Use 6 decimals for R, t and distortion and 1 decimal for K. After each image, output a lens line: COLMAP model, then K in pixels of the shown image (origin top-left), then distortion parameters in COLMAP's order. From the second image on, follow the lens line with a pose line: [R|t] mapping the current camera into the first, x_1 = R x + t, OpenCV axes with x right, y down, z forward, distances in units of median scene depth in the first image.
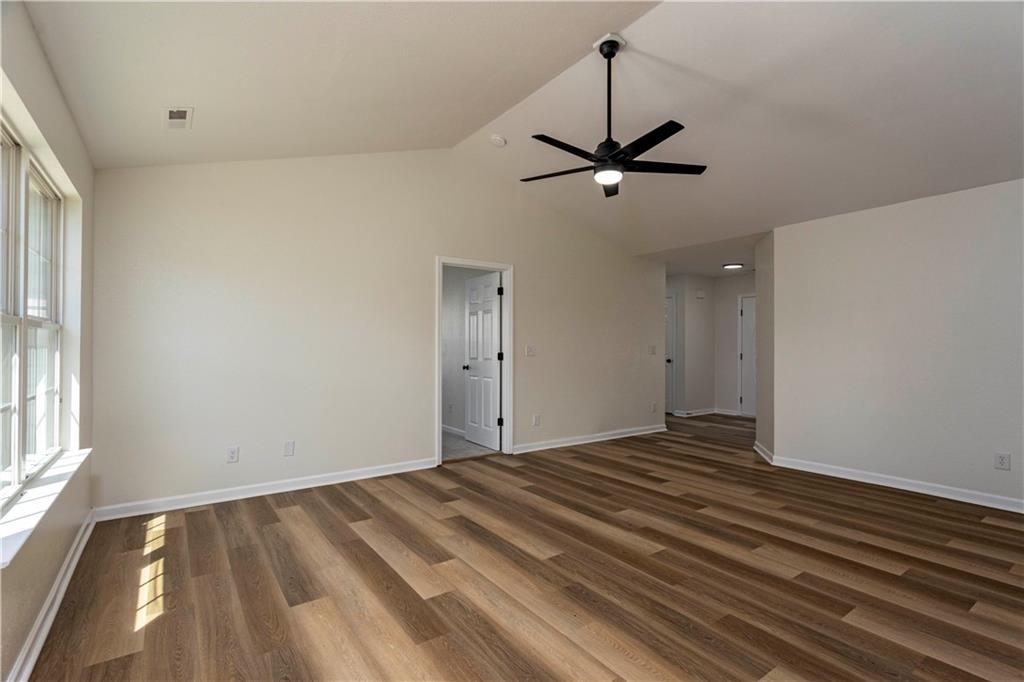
lens RADIAL K [[486.0, 0, 517.0], [0, 486.0, 343.7], [0, 0, 1]] dist [0.003723, 0.001426]
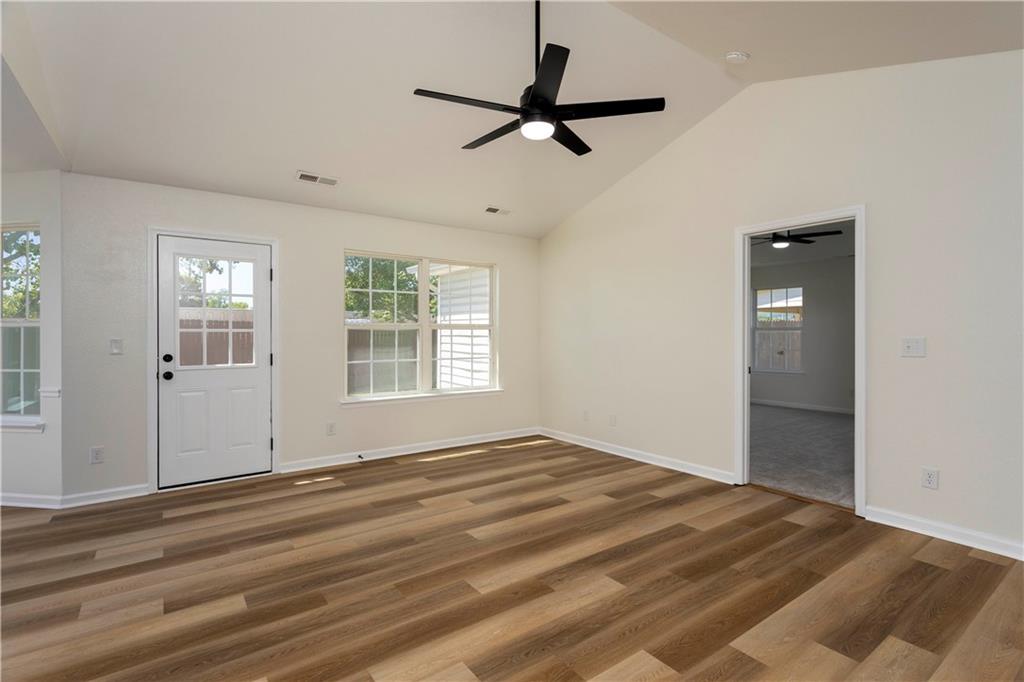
lens RADIAL K [[486.0, 0, 515.5], [0, 486.0, 338.6], [0, 0, 1]] dist [0.003723, 0.001426]
pose [[0.008934, 0.003665, -0.999953, 0.918400], [0.003582, 0.999987, 0.003697, 0.001705], [0.999954, -0.003615, 0.008921, 0.877020]]
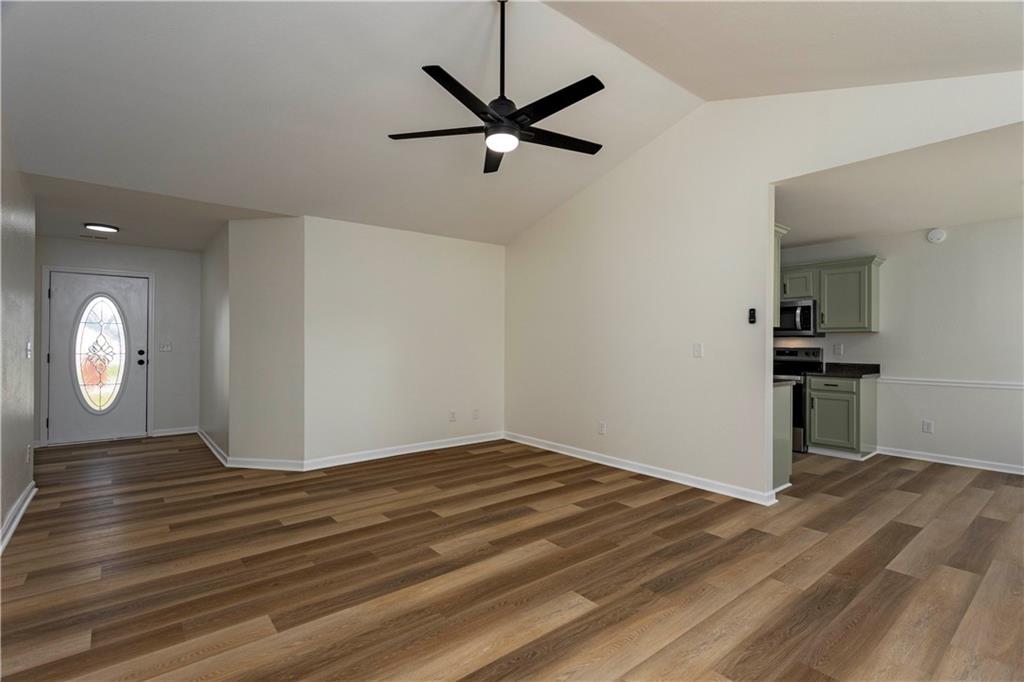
lens RADIAL K [[486.0, 0, 508.0], [0, 486.0, 339.8], [0, 0, 1]] dist [0.003723, 0.001426]
pose [[-0.059364, 0.004240, 0.998227, -0.601748], [-0.004022, 0.999982, -0.004486, 0.001592], [-0.998228, -0.004281, -0.059346, 0.953042]]
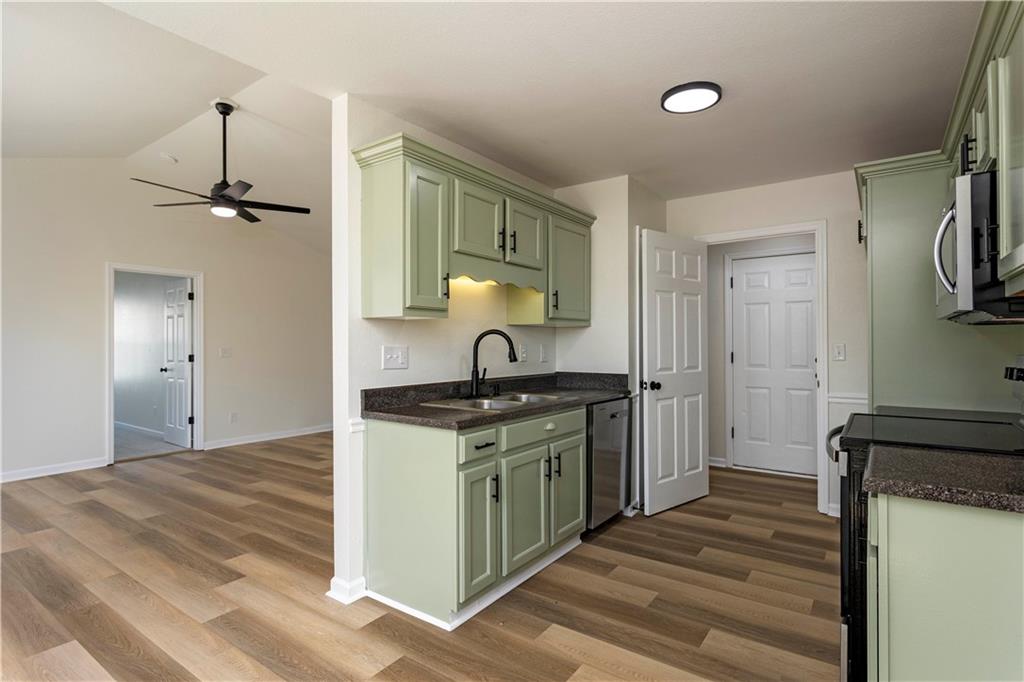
lens RADIAL K [[516.3, 0, 515.6], [0, 516.3, 344.8], [0, 0, 1]] dist [0.005389, -0.000584]
pose [[0.948768, -0.006299, 0.315912, 0.437927], [0.006438, 0.999979, 0.000603, 0.001245], [-0.315909, 0.001462, 0.948788, -0.447555]]
